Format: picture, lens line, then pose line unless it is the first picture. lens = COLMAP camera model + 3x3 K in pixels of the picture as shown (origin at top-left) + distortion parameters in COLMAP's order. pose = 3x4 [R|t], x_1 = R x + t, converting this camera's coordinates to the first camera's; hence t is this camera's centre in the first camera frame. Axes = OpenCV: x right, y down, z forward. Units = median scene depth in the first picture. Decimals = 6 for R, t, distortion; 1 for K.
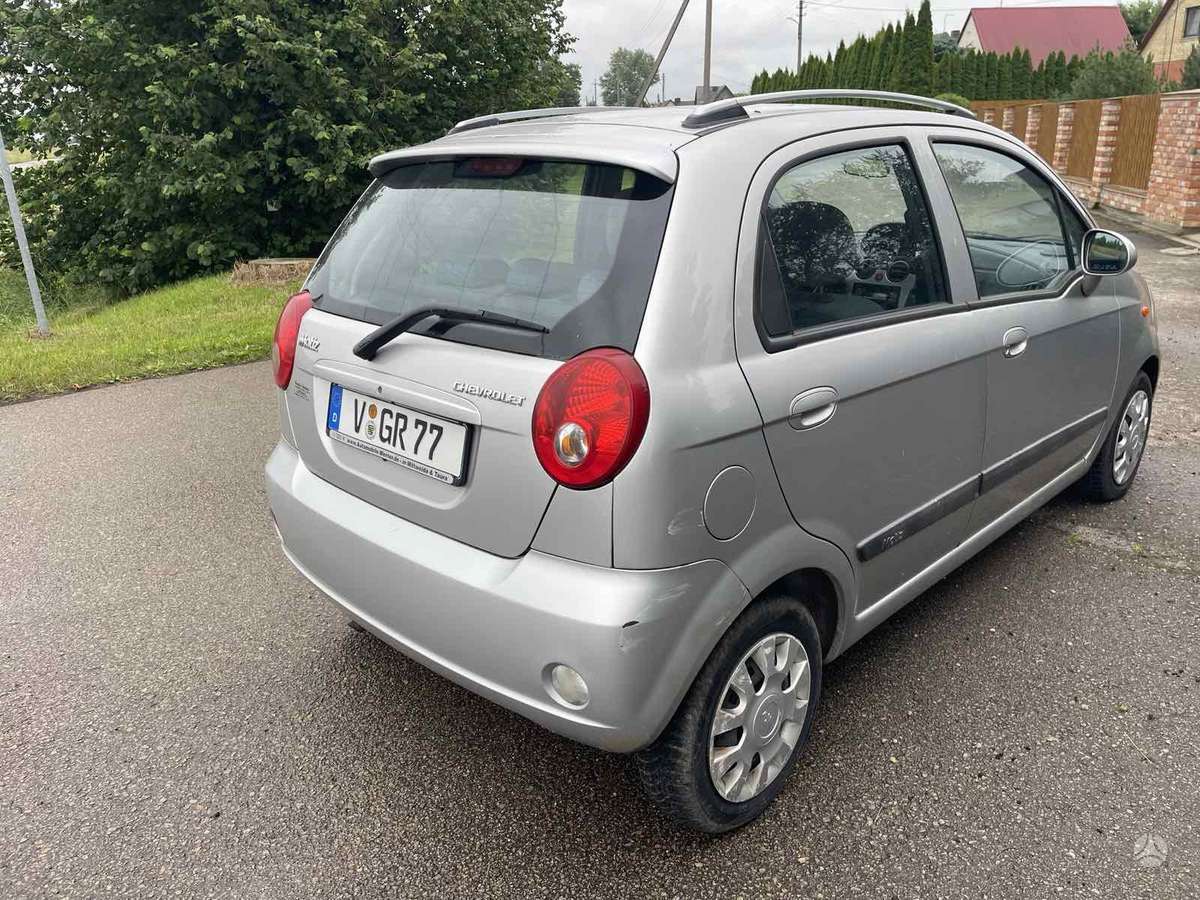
lens RADIAL K [[902.9, 0, 603.0], [0, 902.9, 439.4], [0, 0, 1]] dist [0.086856, -0.110076]
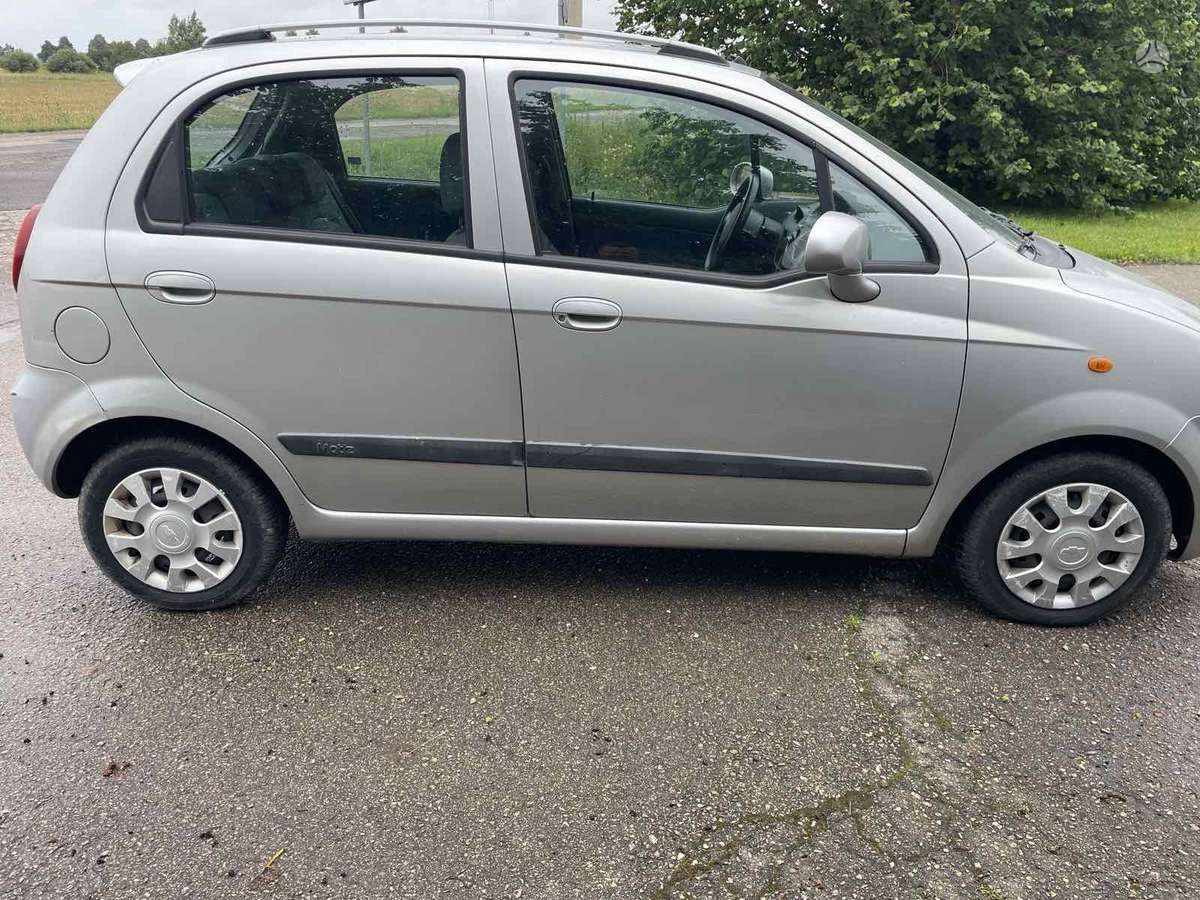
lens RADIAL K [[902.9, 0, 603.0], [0, 902.9, 439.4], [0, 0, 1]] dist [0.086856, -0.110076]
pose [[0.685050, 0.302299, -0.662814, 1.159237], [-0.263359, 0.951071, 0.161574, -0.146517], [0.679226, 0.063872, 0.731144, 0.400916]]
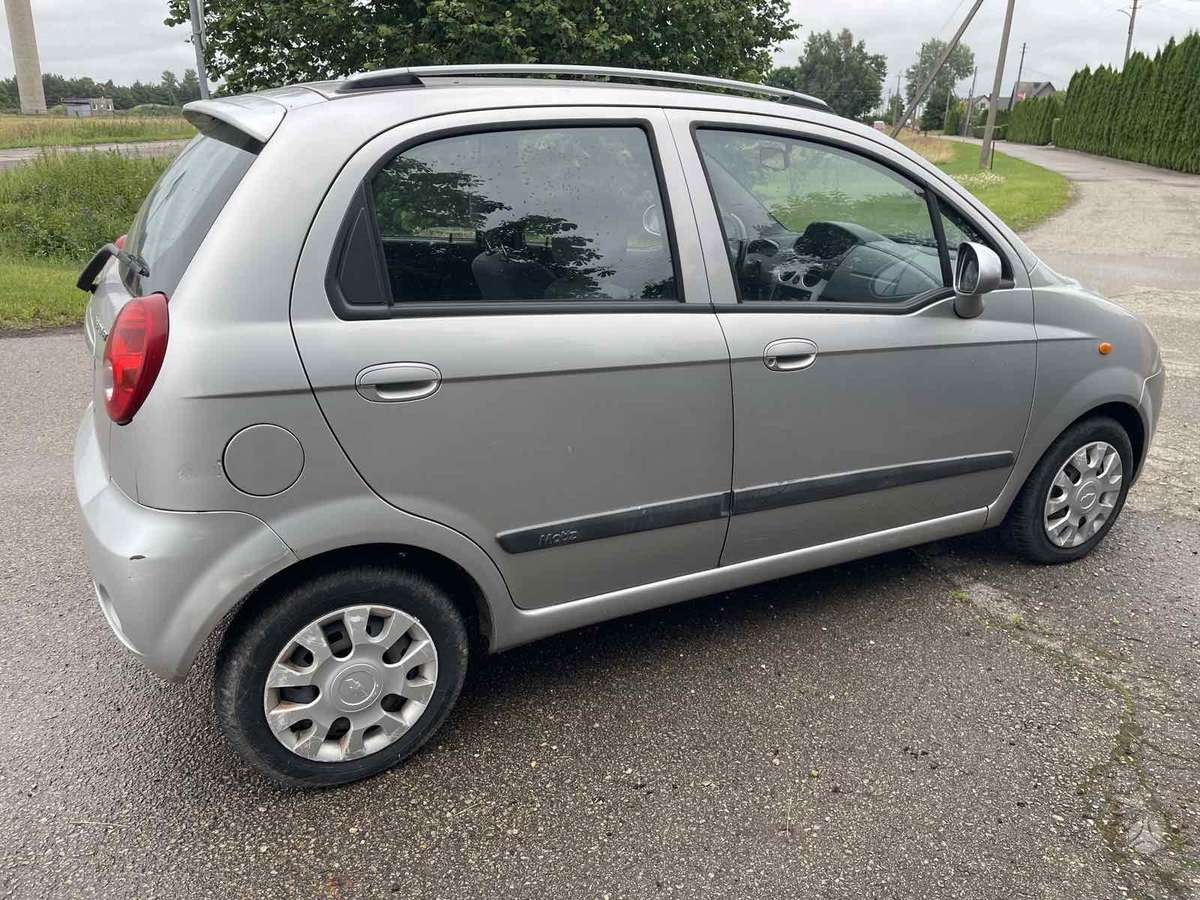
lens RADIAL K [[902.9, 0, 603.0], [0, 902.9, 439.4], [0, 0, 1]] dist [0.086856, -0.110076]
pose [[0.951878, 0.140255, -0.272501, 0.568243], [-0.137475, 0.990070, 0.029367, -0.025509], [0.273913, 0.009508, 0.961707, 0.088137]]
